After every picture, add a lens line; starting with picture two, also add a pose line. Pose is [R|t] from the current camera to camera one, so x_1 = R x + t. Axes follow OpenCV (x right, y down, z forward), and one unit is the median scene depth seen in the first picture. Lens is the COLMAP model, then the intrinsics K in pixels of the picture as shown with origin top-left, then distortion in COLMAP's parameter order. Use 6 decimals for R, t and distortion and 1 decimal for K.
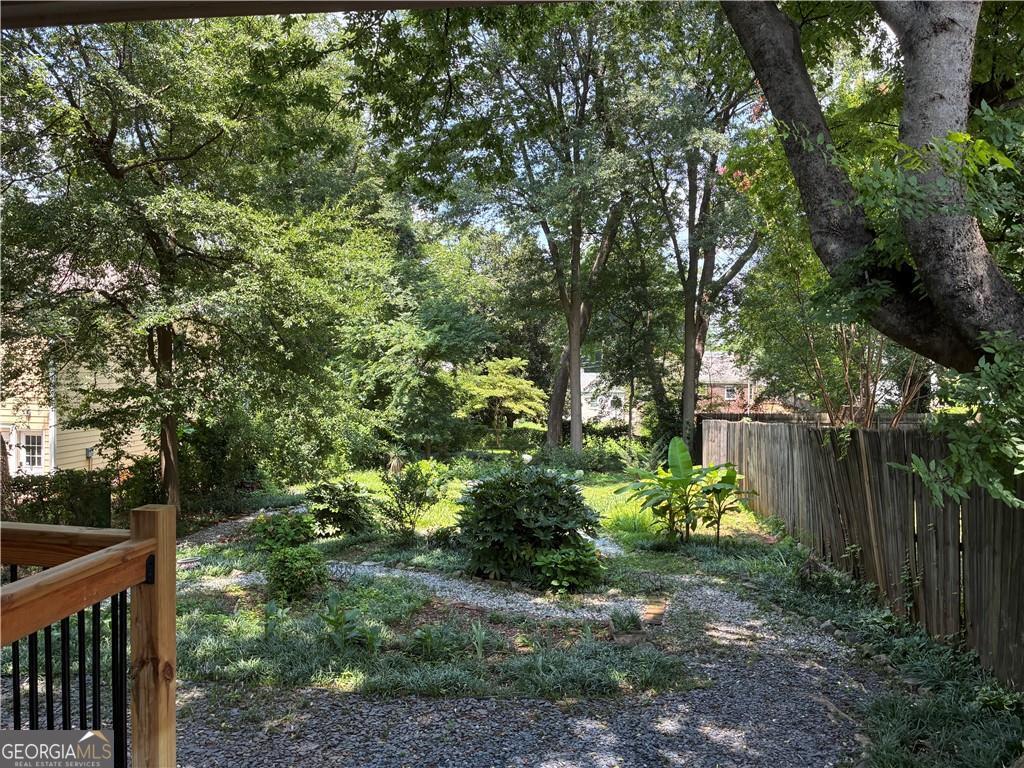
lens RADIAL K [[775.9, 0, 522.3], [0, 775.9, 377.7], [0, 0, 1]] dist [0.052197, -0.074152]
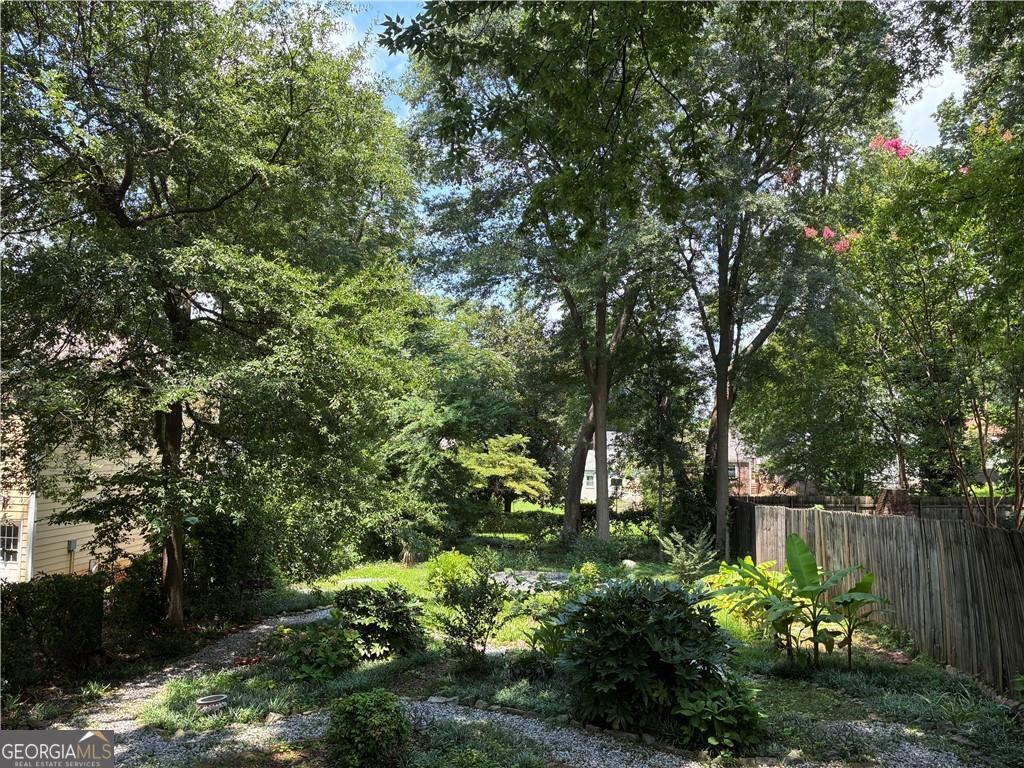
lens RADIAL K [[775.9, 0, 521.0], [0, 775.9, 383.0], [0, 0, 1]] dist [0.052197, -0.074152]
pose [[0.999620, 0.003481, 0.027344, -0.107270], [-0.000989, 0.995886, -0.090611, -0.009151], [-0.027547, 0.090549, 0.995511, 0.139193]]
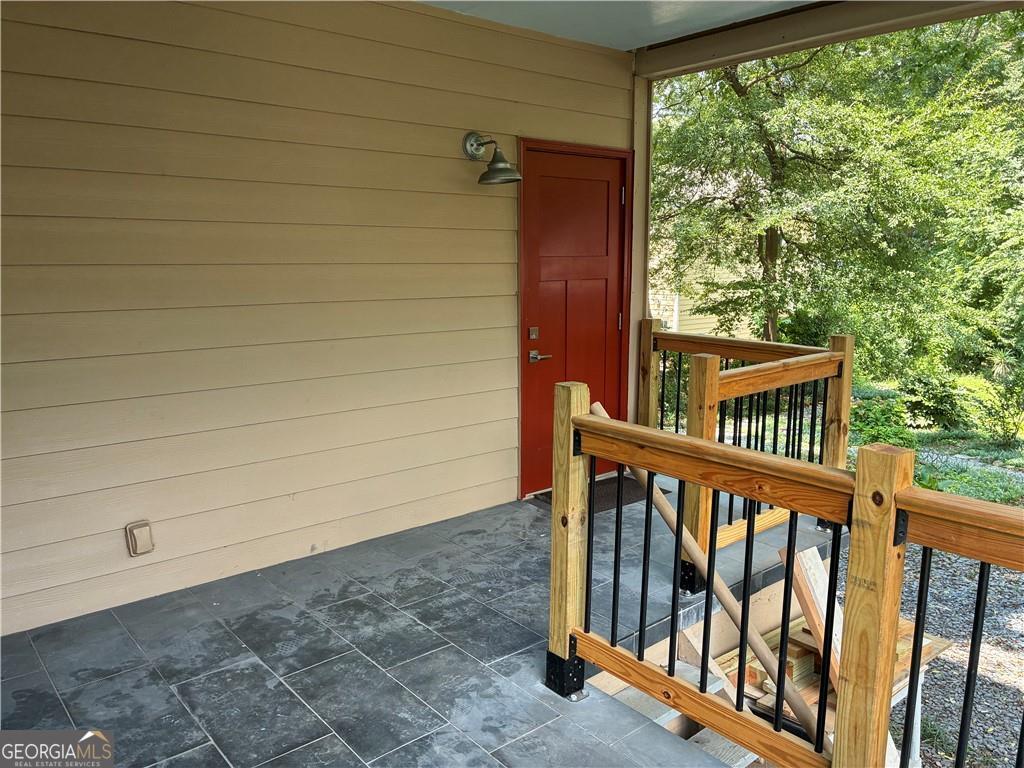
lens RADIAL K [[775.9, 0, 511.1], [0, 775.9, 384.4], [0, 0, 1]] dist [0.052197, -0.074152]
pose [[0.749189, 0.097498, -0.655141, 0.017568], [-0.006569, 0.990152, 0.139843, 0.004775], [0.662323, -0.100465, 0.742452, -0.109752]]
